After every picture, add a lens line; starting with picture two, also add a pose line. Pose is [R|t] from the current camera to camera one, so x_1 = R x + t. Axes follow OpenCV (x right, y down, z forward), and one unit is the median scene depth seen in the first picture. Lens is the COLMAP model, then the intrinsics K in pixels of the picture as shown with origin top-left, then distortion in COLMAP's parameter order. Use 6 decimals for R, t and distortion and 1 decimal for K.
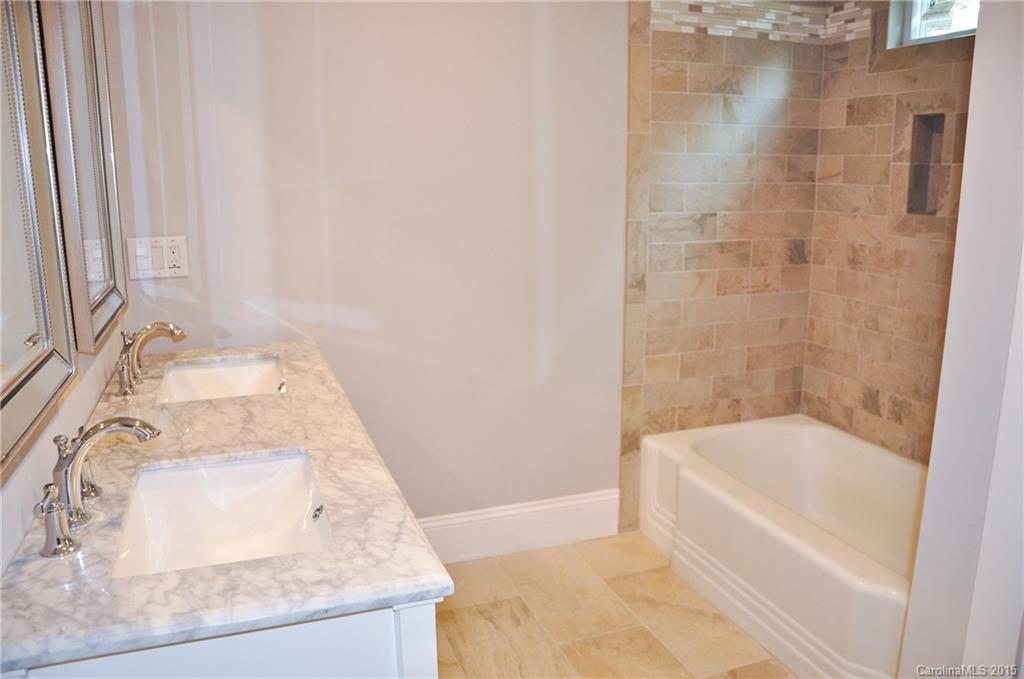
lens RADIAL K [[785.0, 0, 509.1], [0, 785.0, 338.4], [0, 0, 1]] dist [-0.124571, 0.061803]
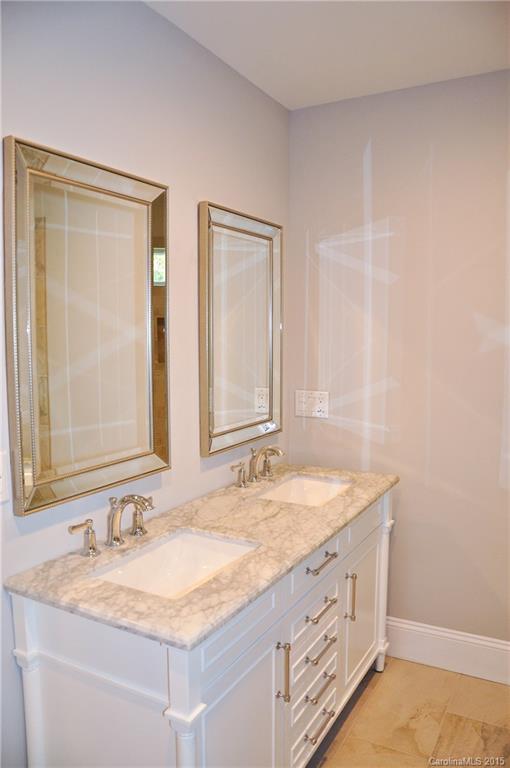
lens RADIAL K [[588.8, 0, 227.1], [0, 588.8, 389.7], [0, 0, 1]] dist [-0.124571, 0.061803]
pose [[0.645677, 0.079067, -0.759506, 0.553302], [-0.161099, 0.986343, -0.034273, -0.110038], [0.746424, 0.144485, 0.649597, 0.157537]]
